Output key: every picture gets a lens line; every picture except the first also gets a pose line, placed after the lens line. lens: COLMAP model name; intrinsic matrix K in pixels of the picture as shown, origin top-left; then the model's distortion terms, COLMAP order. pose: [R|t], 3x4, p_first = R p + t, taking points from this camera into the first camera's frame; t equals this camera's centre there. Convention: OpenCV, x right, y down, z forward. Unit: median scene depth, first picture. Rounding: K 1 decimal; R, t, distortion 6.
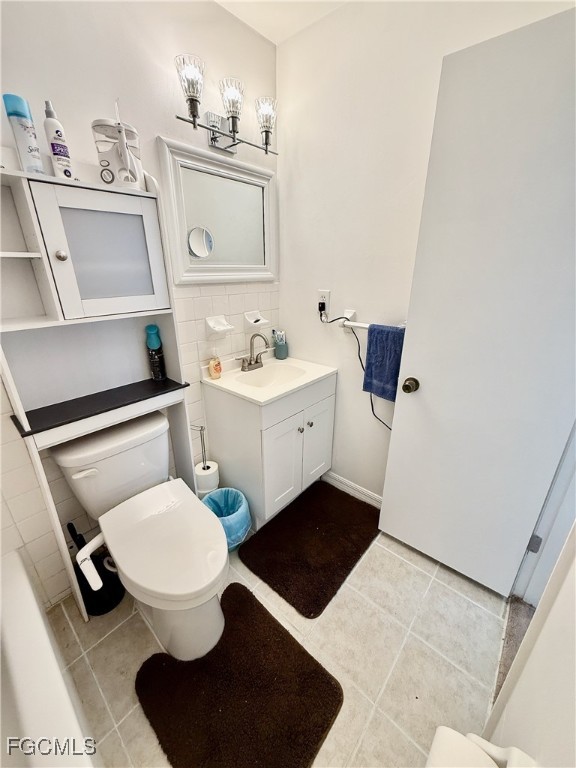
lens RADIAL K [[305.9, 0, 287.1], [0, 305.9, 381.1], [0, 0, 1]] dist [0.001585, 0.000111]
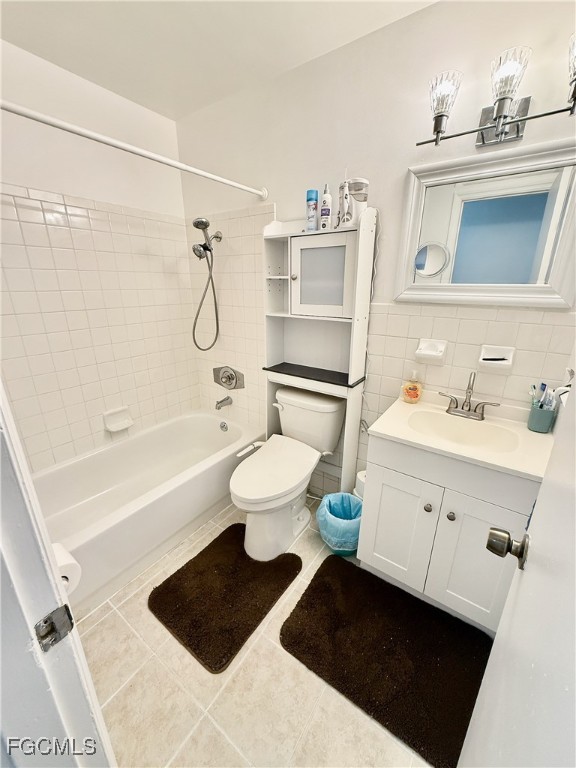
lens RADIAL K [[305.9, 0, 286.7], [0, 305.9, 381.7], [0, 0, 1]] dist [0.001585, 0.000111]
pose [[0.112464, 0.304014, -0.946006, 0.754215], [-0.358877, 0.900211, 0.246632, -0.208395], [0.926585, 0.311763, 0.210345, 0.561184]]
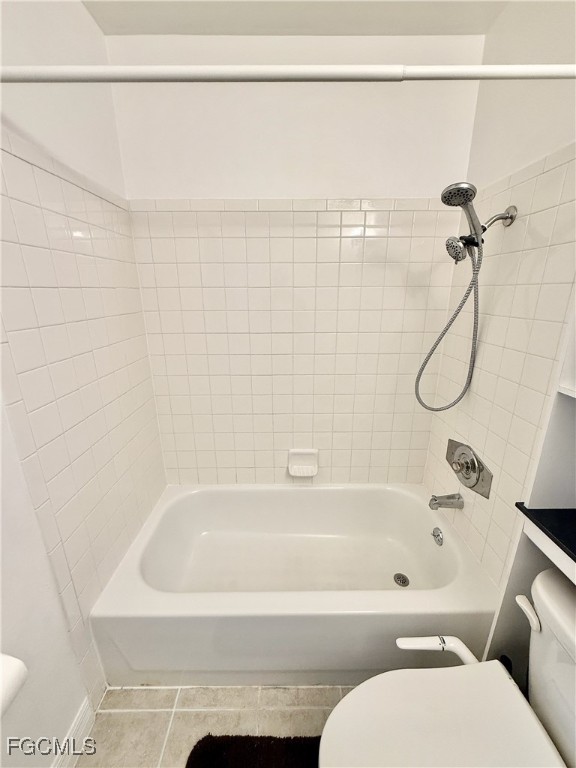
lens RADIAL K [[305.9, 0, 290.3], [0, 305.9, 382.7], [0, 0, 1]] dist [0.001585, 0.000111]
pose [[-0.738062, 0.189184, -0.647667, 0.058504], [-0.243075, 0.820885, 0.516782, -0.280821], [0.629427, 0.538849, -0.559878, 0.667403]]
